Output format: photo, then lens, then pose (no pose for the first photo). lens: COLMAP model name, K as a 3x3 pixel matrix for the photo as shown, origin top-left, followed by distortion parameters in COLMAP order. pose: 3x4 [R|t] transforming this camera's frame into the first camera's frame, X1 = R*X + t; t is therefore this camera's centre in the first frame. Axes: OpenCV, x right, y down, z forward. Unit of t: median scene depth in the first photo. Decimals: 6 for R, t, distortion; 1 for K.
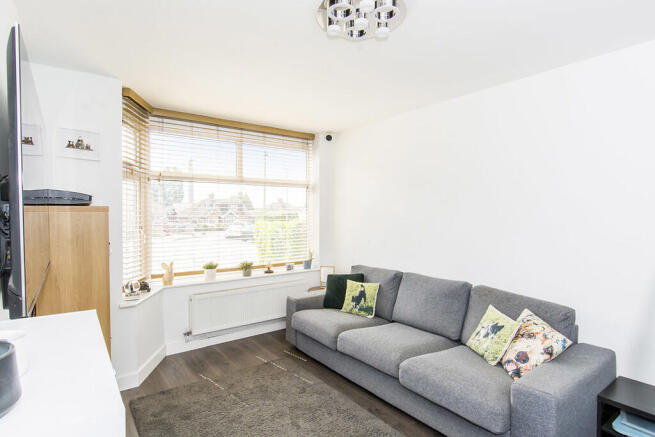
lens RADIAL K [[349.9, 0, 328.3], [0, 349.9, 221.8], [0, 0, 1]] dist [0.002282, -0.008418]
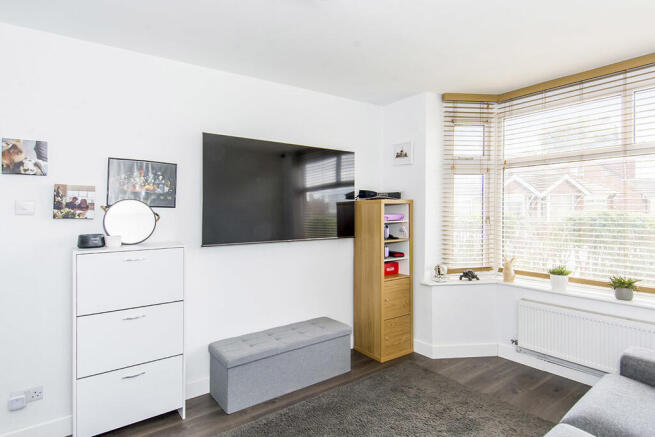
lens RADIAL K [[349.9, 0, 328.4], [0, 349.9, 213.5], [0, 0, 1]] dist [0.002282, -0.008418]
pose [[-0.009204, -0.000673, -0.999957, 0.445641], [-0.017262, 0.999851, -0.000514, 0.009164], [0.999809, 0.017257, -0.009214, 0.514237]]
